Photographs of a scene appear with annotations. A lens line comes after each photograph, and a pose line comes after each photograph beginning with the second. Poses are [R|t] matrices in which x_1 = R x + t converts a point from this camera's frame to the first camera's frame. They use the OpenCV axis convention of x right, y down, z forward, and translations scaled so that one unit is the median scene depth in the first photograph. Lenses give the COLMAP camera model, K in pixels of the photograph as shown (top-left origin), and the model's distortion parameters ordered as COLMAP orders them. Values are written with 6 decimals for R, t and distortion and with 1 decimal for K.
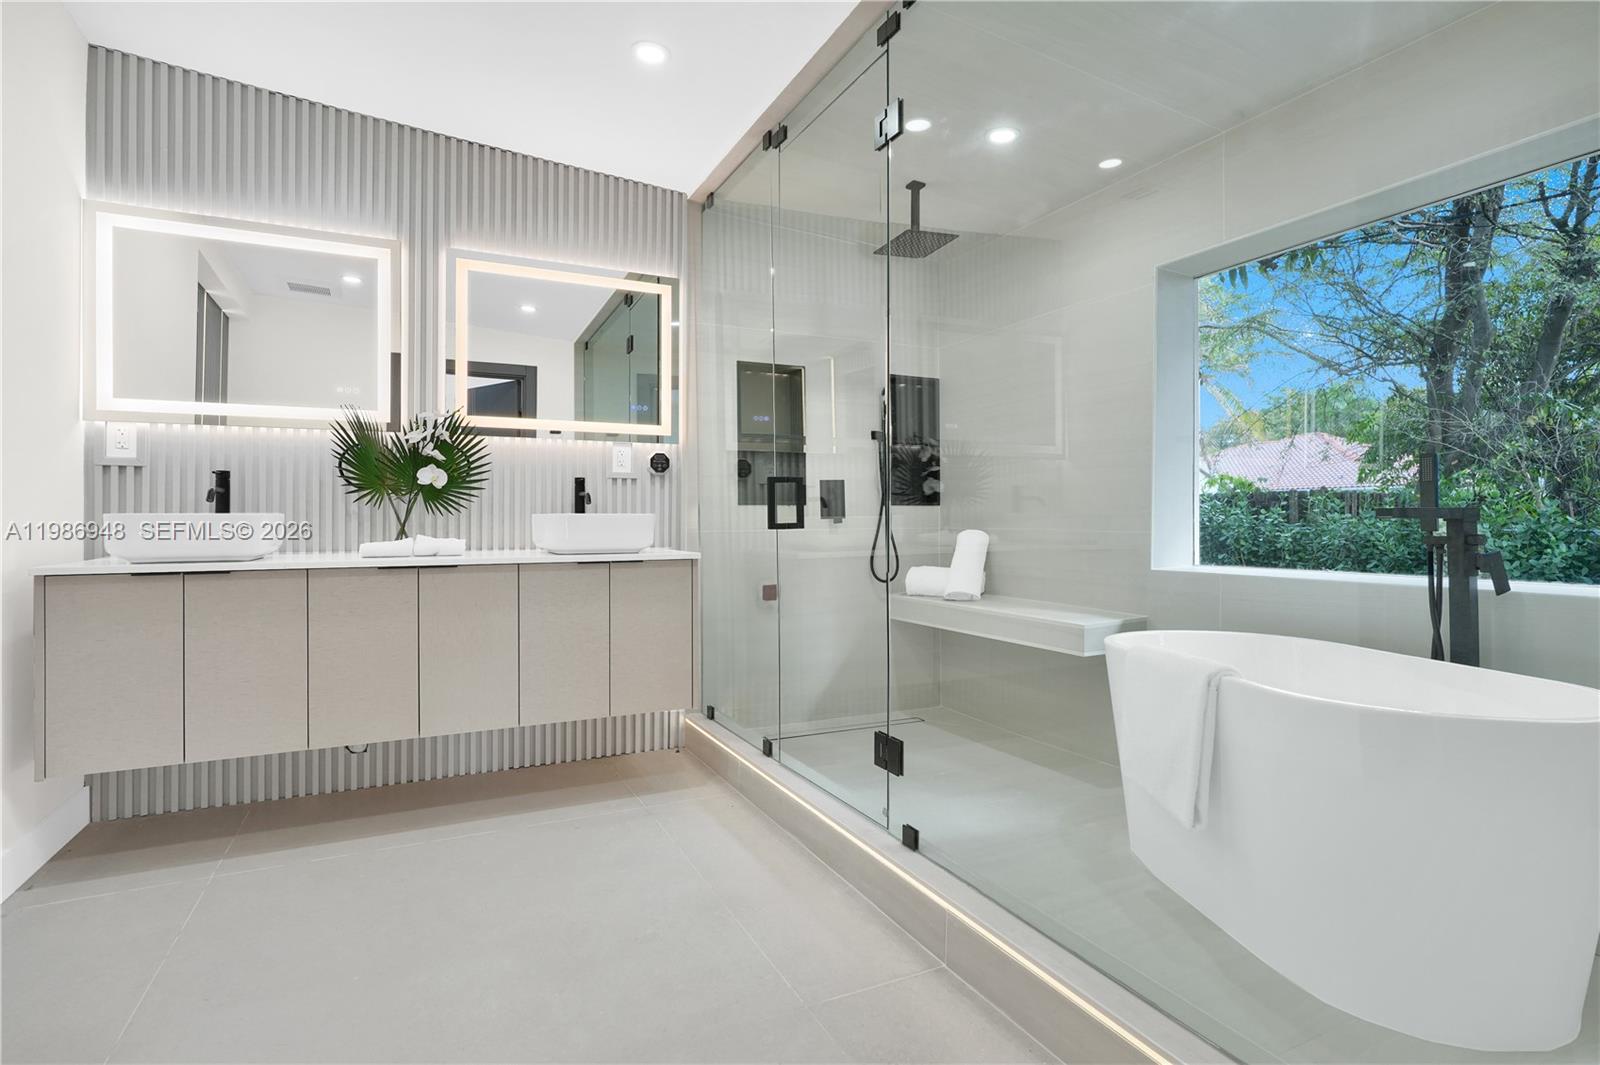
lens RADIAL K [[819.8, 0, 800.0], [0, 819.8, 532.5], [0, 0, 1]] dist [0.000303, 0.026668]
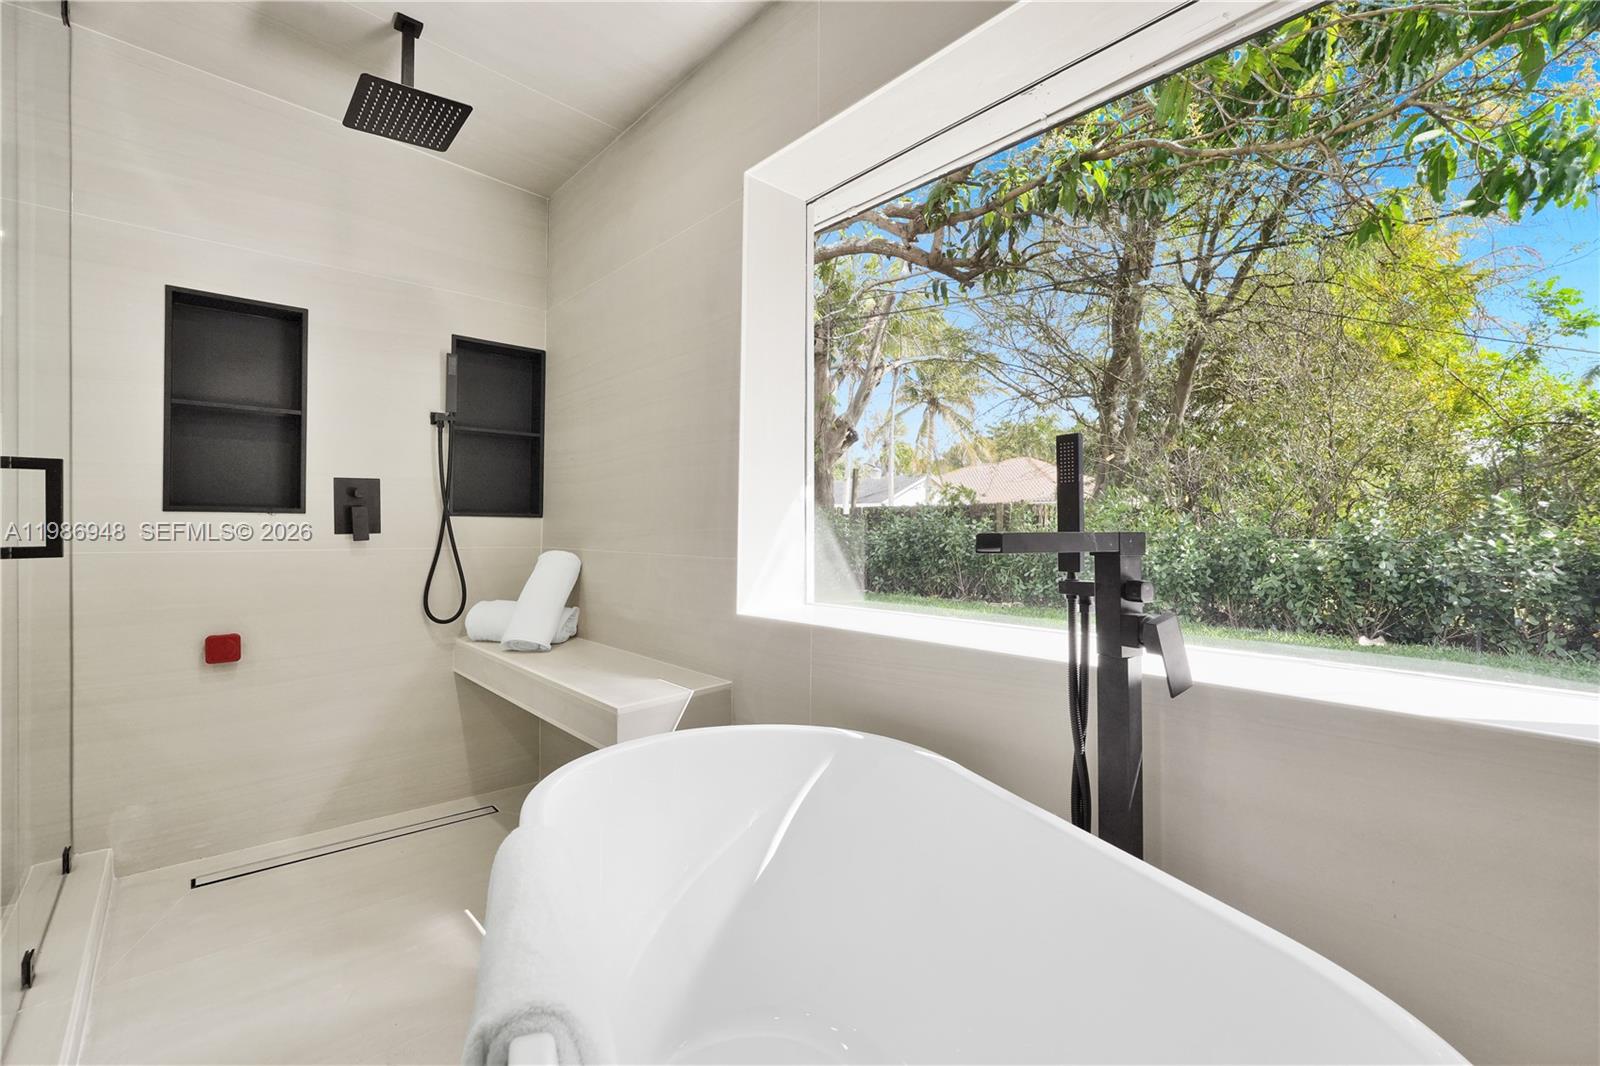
lens RADIAL K [[717.2, 0, 800.1], [0, 717.2, 548.0], [0, 0, 1]] dist [0.056015, 0.000078]
pose [[0.967774, -0.005928, 0.251751, 0.092369], [0.002067, 0.999876, 0.015600, -0.005340], [-0.251812, -0.014577, 0.967666, 0.114614]]
